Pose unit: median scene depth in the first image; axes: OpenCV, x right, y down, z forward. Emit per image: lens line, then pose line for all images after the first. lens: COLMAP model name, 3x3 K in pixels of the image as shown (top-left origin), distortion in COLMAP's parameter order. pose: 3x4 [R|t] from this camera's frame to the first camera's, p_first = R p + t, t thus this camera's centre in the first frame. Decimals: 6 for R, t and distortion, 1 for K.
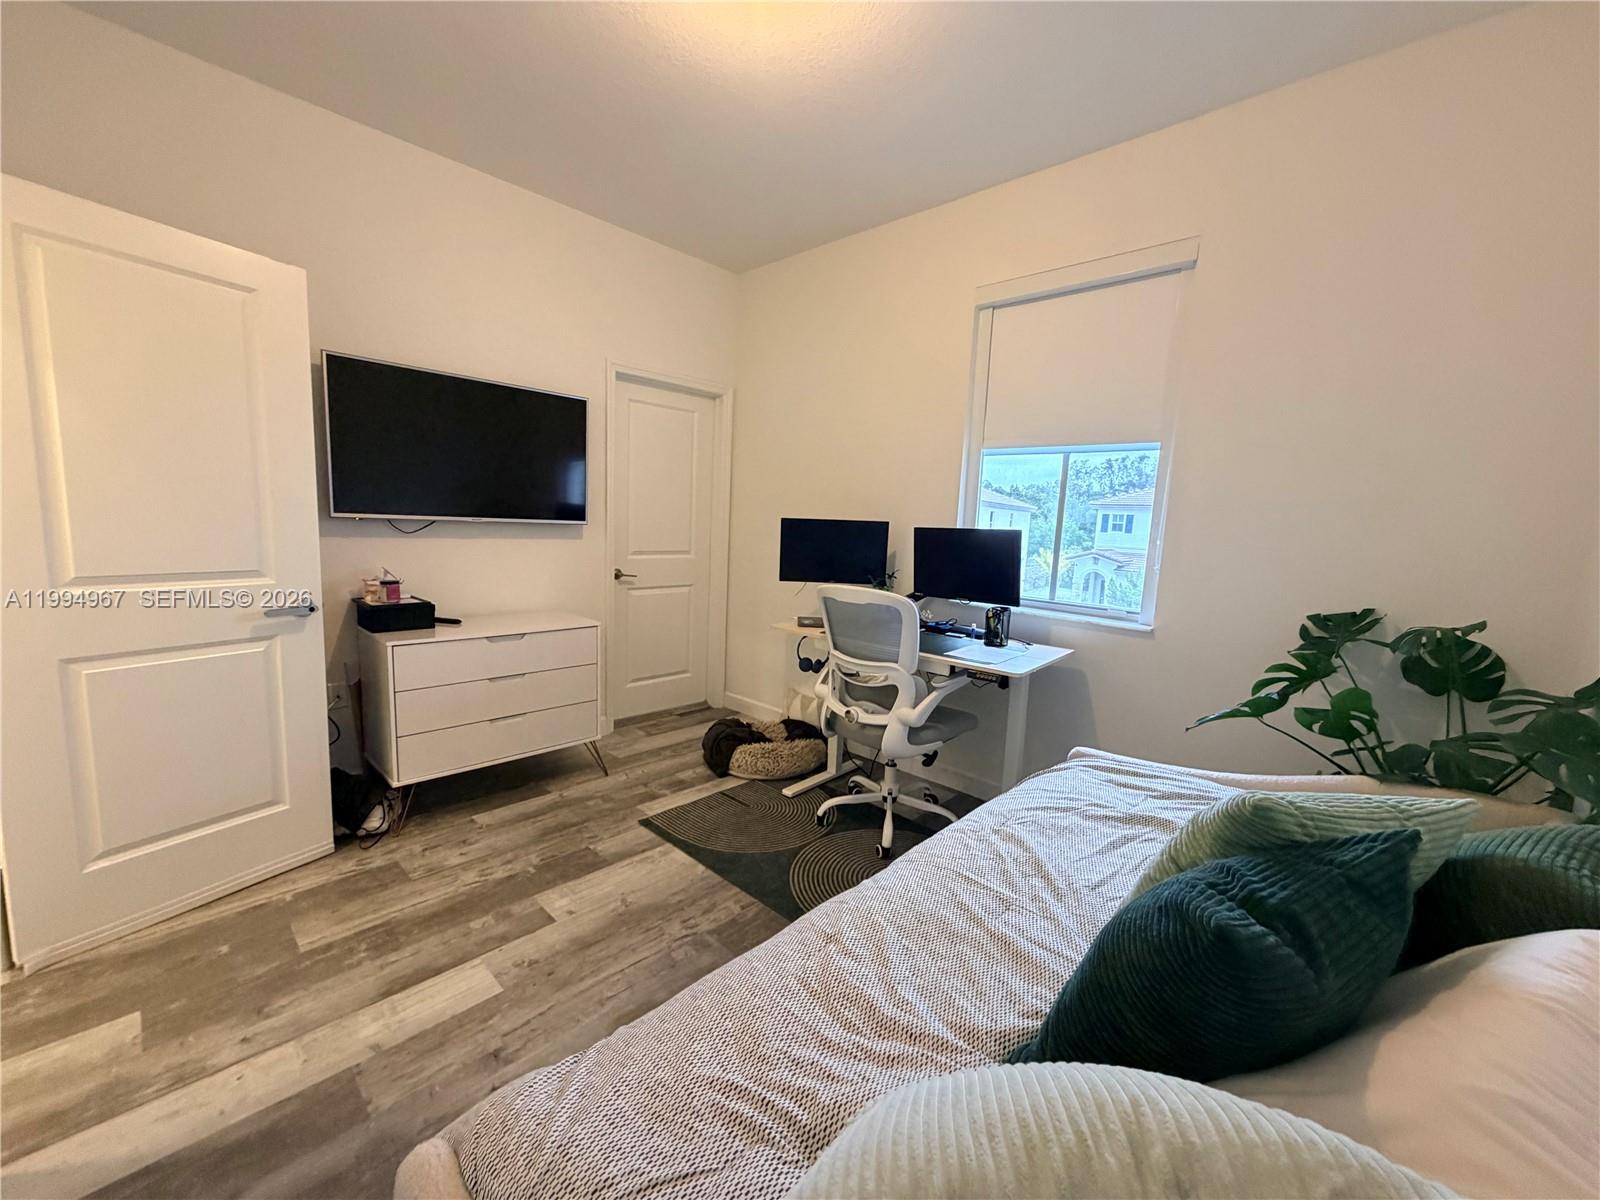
lens RADIAL K [[636.9, 0, 798.5], [0, 636.9, 599.1], [0, 0, 1]] dist [0.001912, 0.000445]
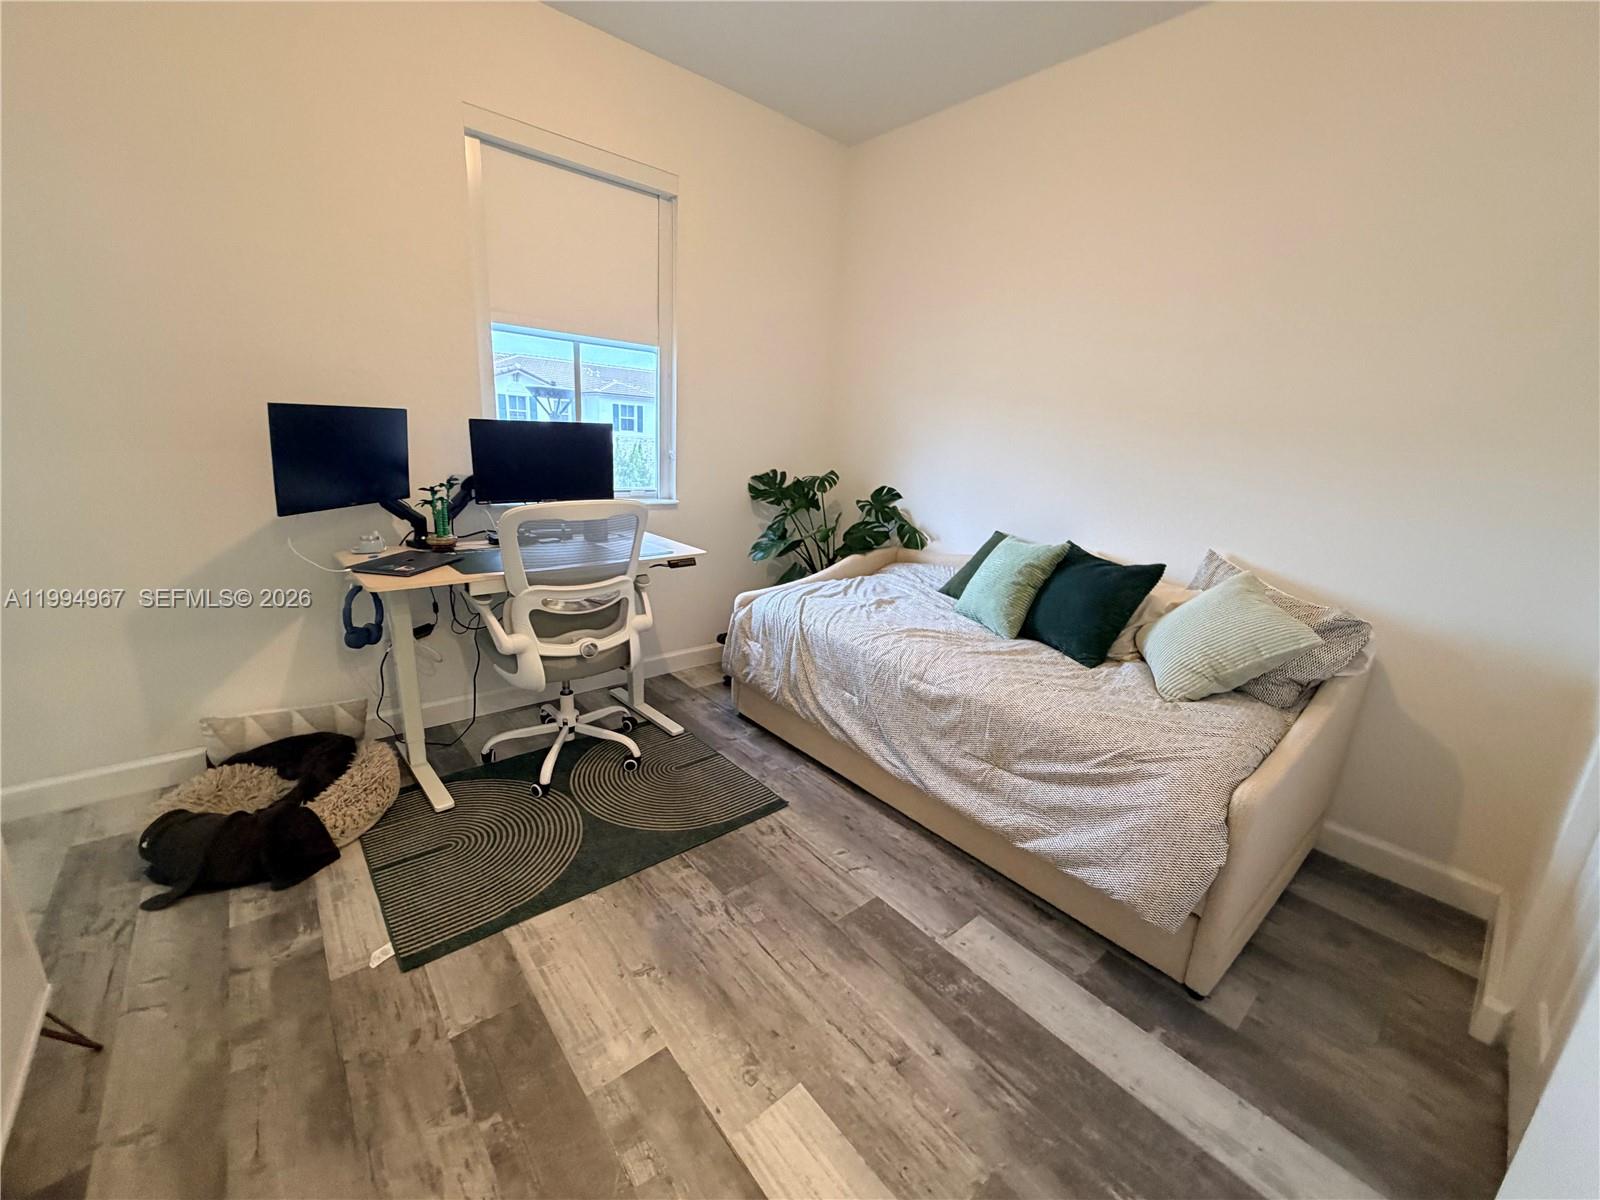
lens RADIAL K [[636.9, 0, 796.8], [0, 636.9, 599.0], [0, 0, 1]] dist [0.001912, 0.000445]
pose [[0.109693, -0.288920, 0.951048, -0.804579], [0.077756, 0.956384, 0.281573, -0.123489], [-0.990919, 0.043063, 0.127374, 0.693797]]
